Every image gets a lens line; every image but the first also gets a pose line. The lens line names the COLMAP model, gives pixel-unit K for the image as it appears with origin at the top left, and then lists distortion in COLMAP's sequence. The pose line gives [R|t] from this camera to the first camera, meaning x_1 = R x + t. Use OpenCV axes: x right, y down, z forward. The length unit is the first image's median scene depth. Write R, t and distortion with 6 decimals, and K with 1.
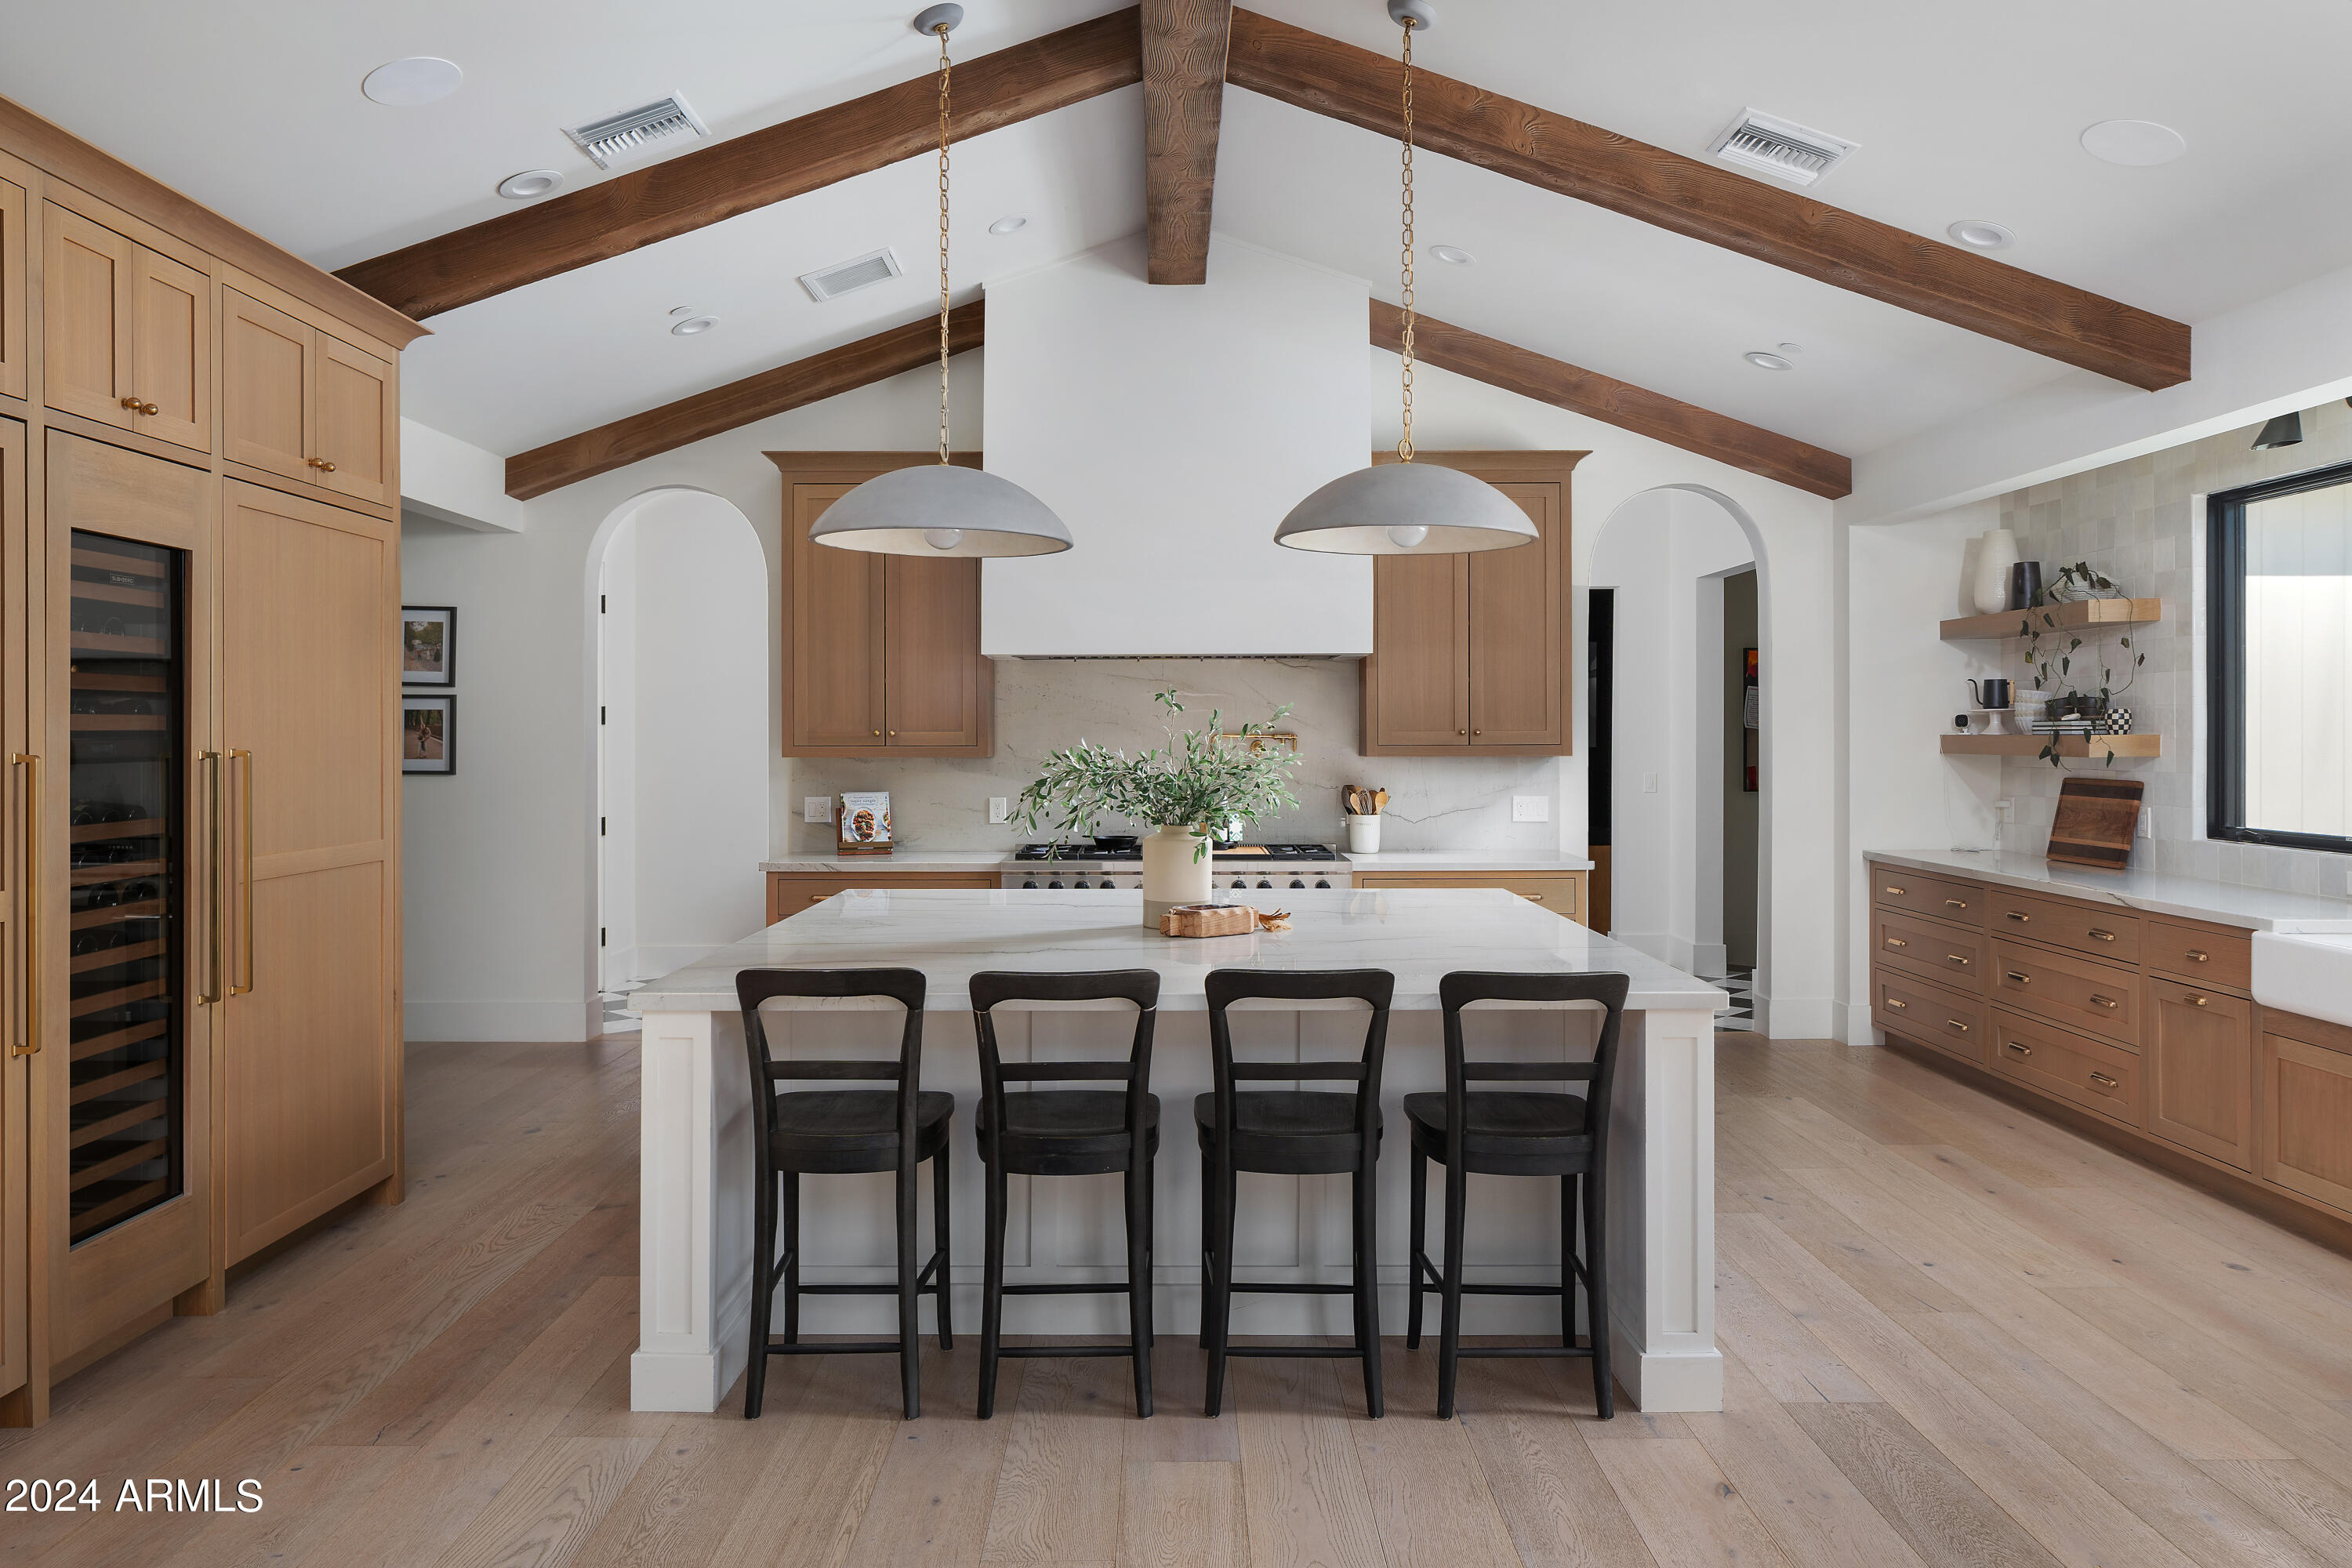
lens RADIAL K [[1648.3, 0, 1133.7], [0, 1648.3, 736.7], [0, 0, 1]] dist [-0.010985, 0.006851]
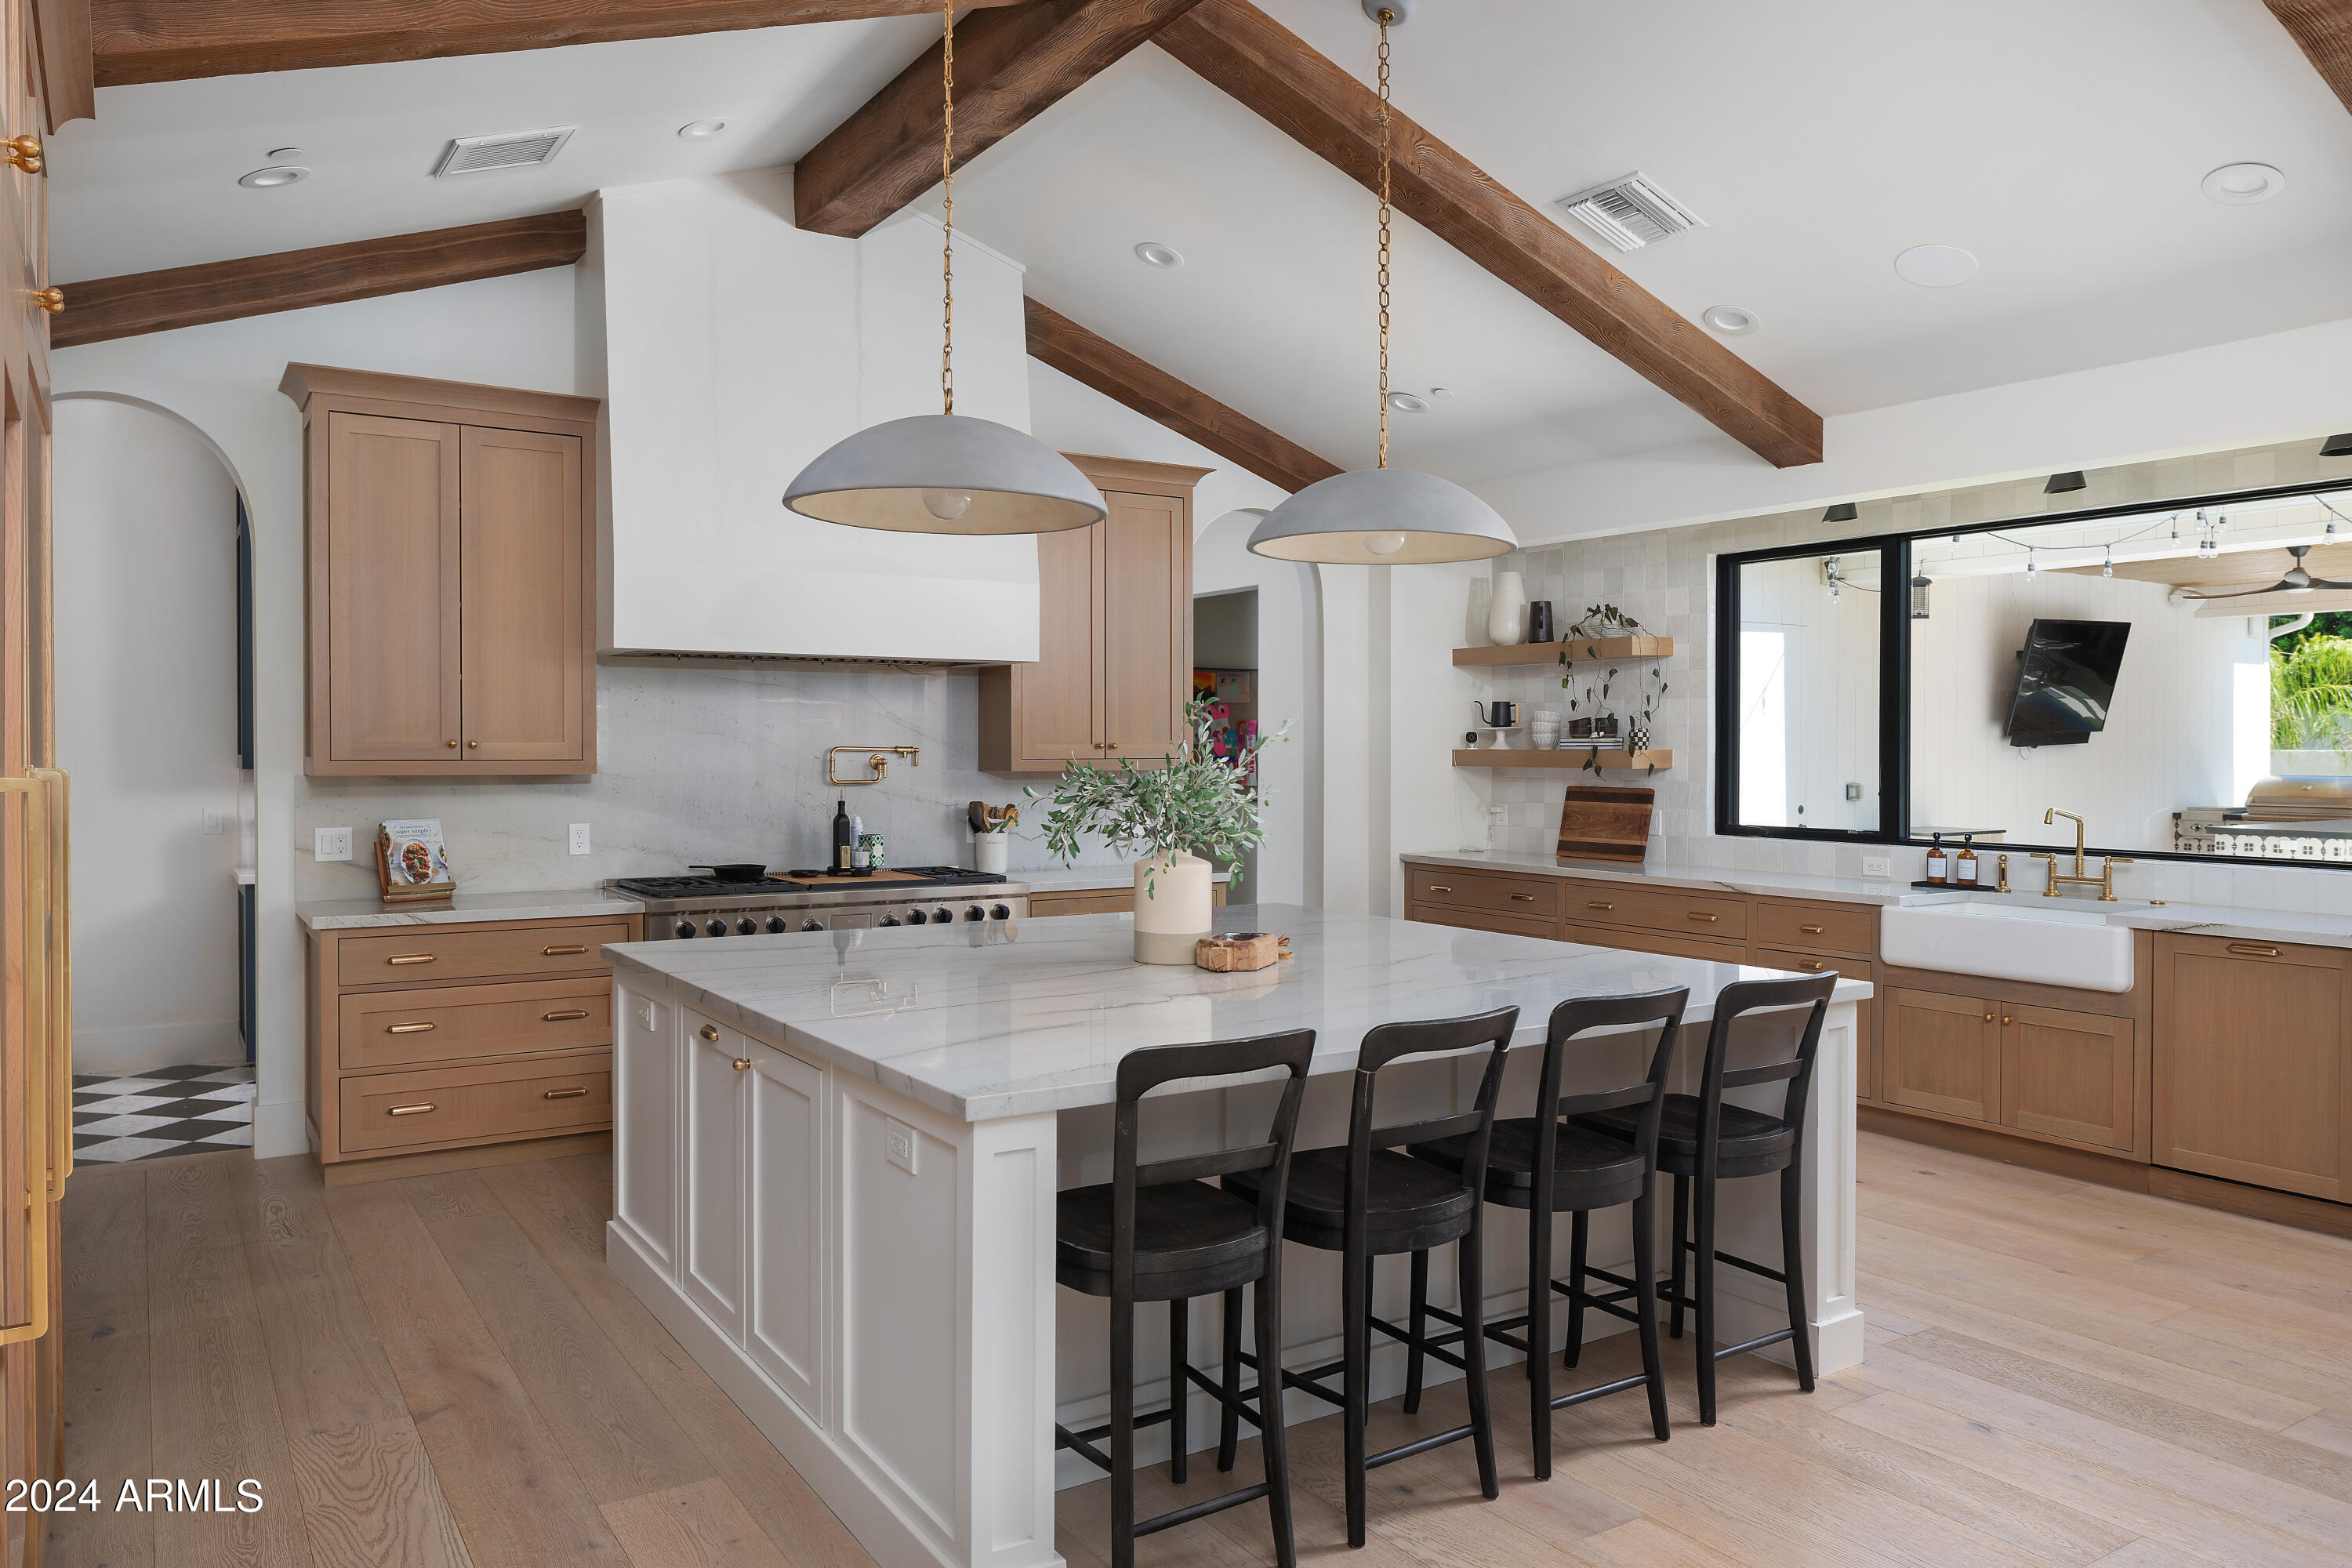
lens RADIAL K [[1648.3, 0, 1171.4], [0, 1648.3, 775.2], [0, 0, 1]] dist [-0.010985, 0.006851]
pose [[0.832385, -0.006324, 0.554161, -0.339088], [-0.002210, 0.999889, 0.014730, 0.000318], [-0.554193, -0.013486, 0.832279, 0.182268]]
